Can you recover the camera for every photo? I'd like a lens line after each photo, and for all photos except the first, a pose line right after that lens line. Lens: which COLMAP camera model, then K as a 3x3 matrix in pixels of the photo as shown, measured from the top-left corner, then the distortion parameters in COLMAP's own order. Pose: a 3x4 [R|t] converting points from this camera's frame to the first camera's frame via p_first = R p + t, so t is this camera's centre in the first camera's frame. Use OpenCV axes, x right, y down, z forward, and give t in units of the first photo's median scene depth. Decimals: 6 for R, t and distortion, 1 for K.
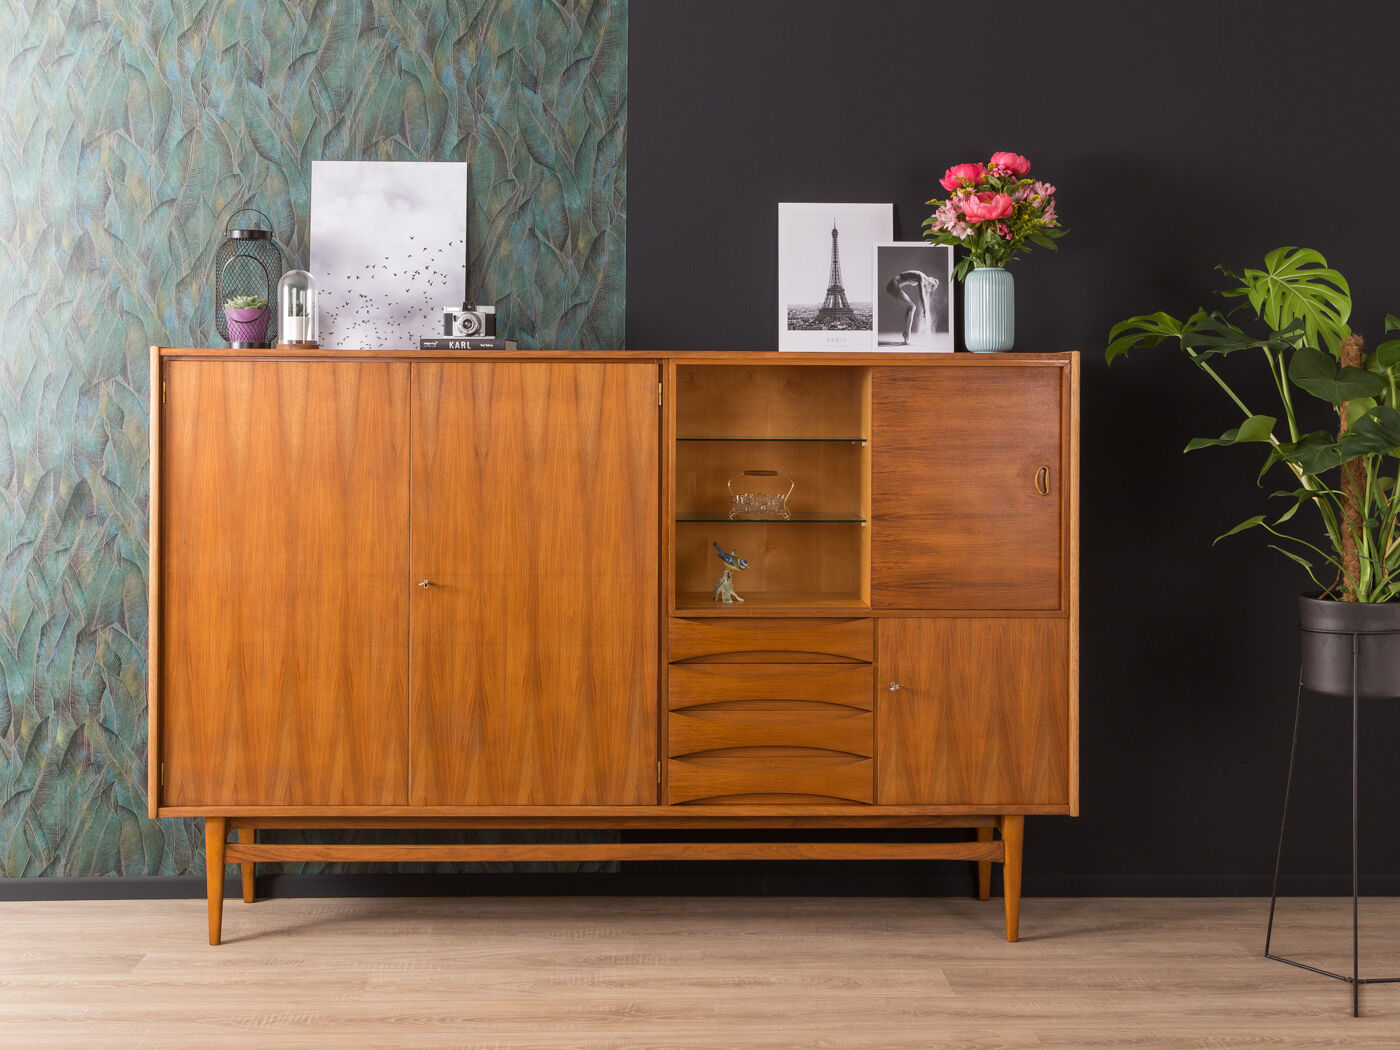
lens RADIAL K [[1852.5, 0, 682.9], [0, 1852.5, 377.1], [0, 0, 1]] dist [0.013589, 0.000000]
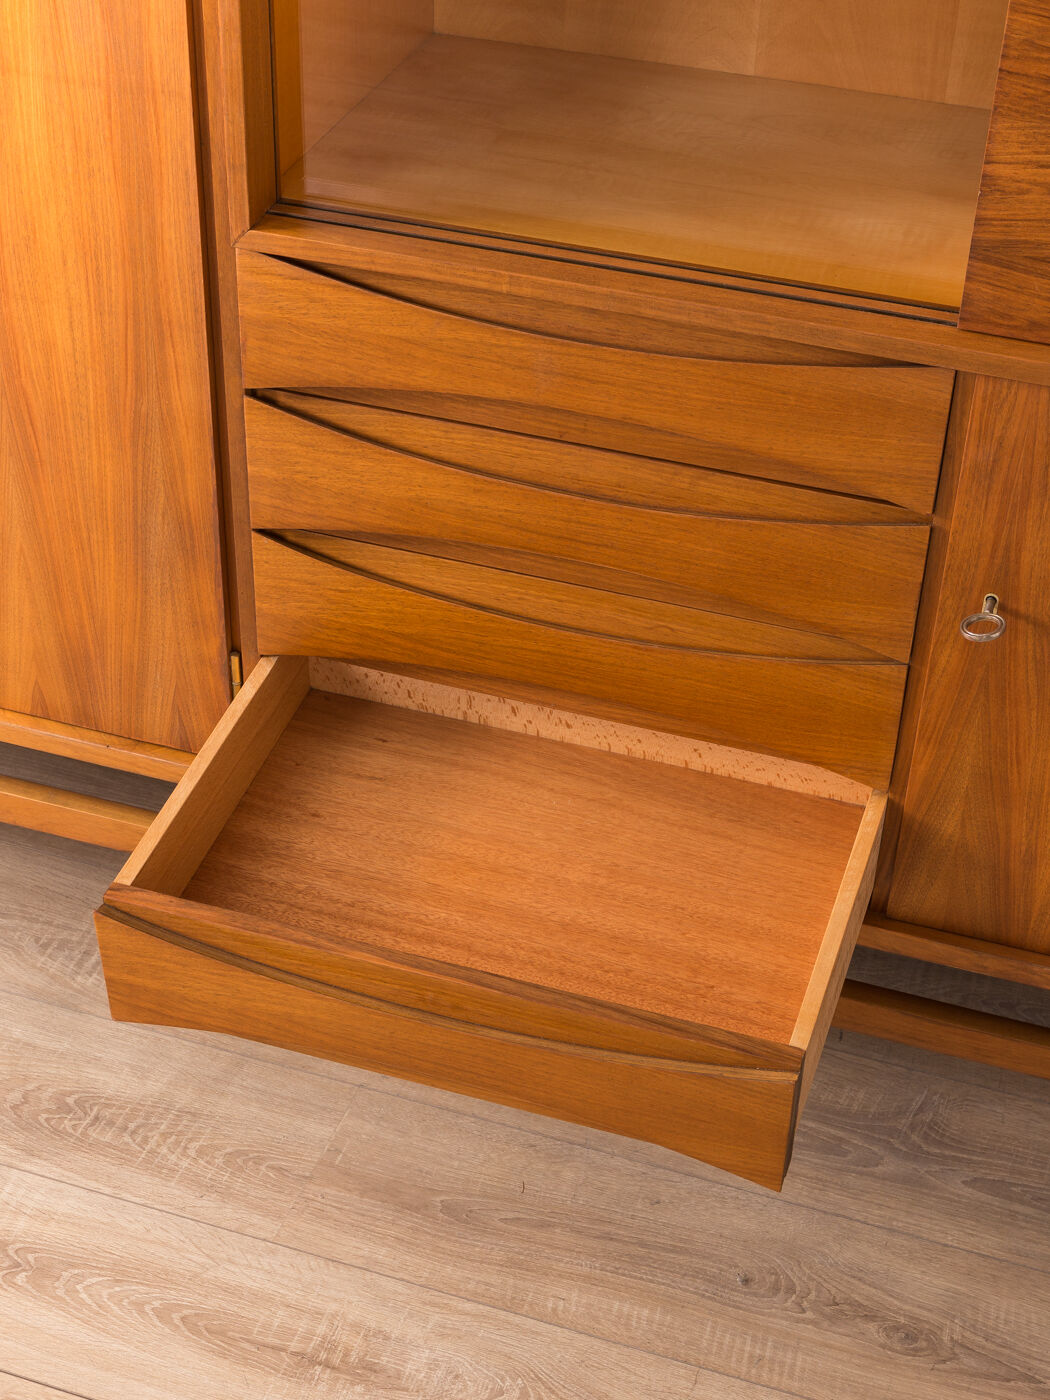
lens RADIAL K [[2125.1, 0, 516.1], [0, 2125.1, 691.1], [0, 0, 1]] dist [-0.005647, 0.000000]
pose [[0.936802, 0.218675, -0.273099, 0.136244], [-0.020999, 0.814334, 0.580017, -0.004710], [0.349229, -0.537626, 0.767462, 0.725932]]
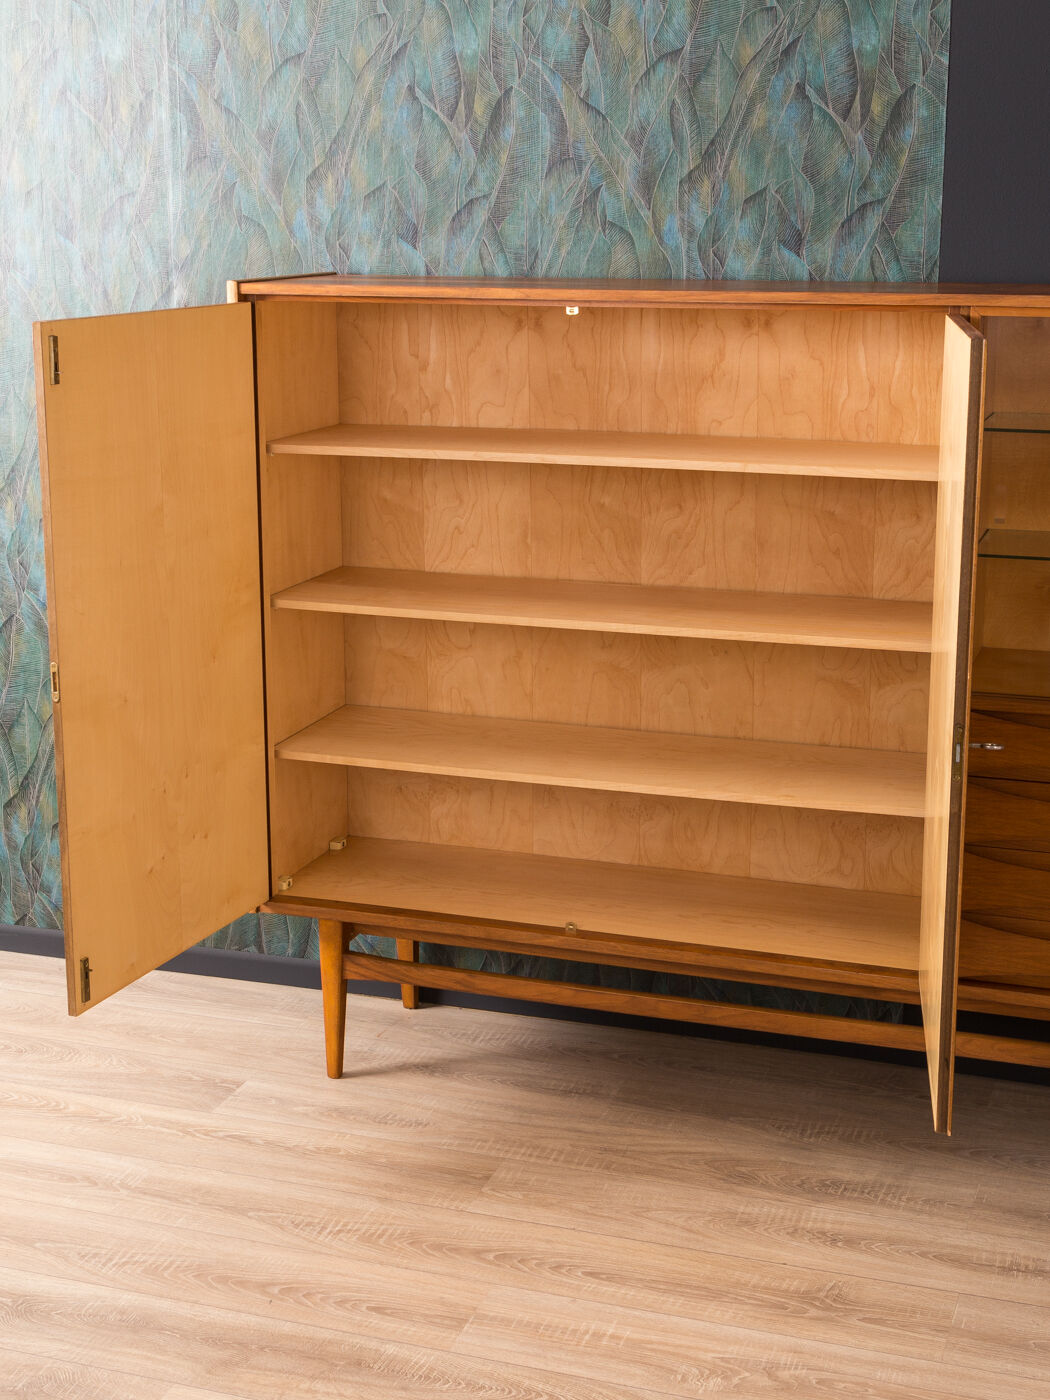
lens RADIAL K [[2125.1, 0, 501.4], [0, 2125.1, 650.0], [0, 0, 1]] dist [-0.005647, 0.000000]
pose [[0.933269, 0.071115, -0.352066, 0.105206], [0.007198, 0.976303, 0.216289, -0.052772], [0.359105, -0.204390, 0.910642, 0.265040]]
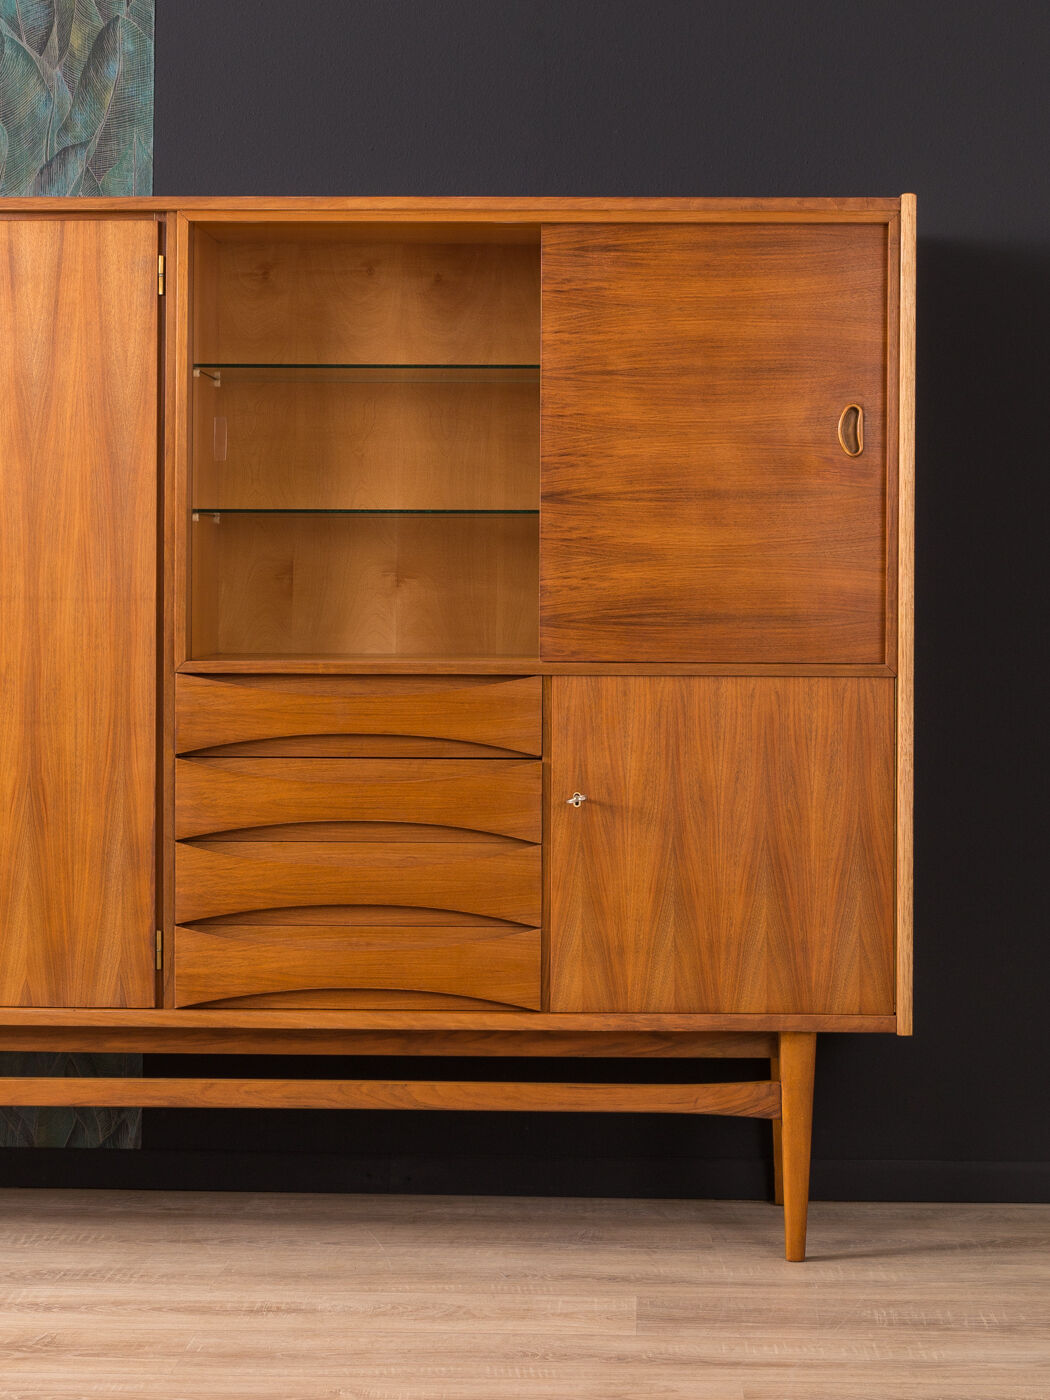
lens RADIAL K [[2998.3, 0, 592.8], [0, 2998.3, 568.7], [0, 0, 1]] dist [-0.054587, 0.000000]
pose [[0.998233, -0.000239, -0.059419, 0.171265], [0.000214, 1.000000, -0.000420, 0.098046], [0.059419, 0.000407, 0.998233, 0.105136]]
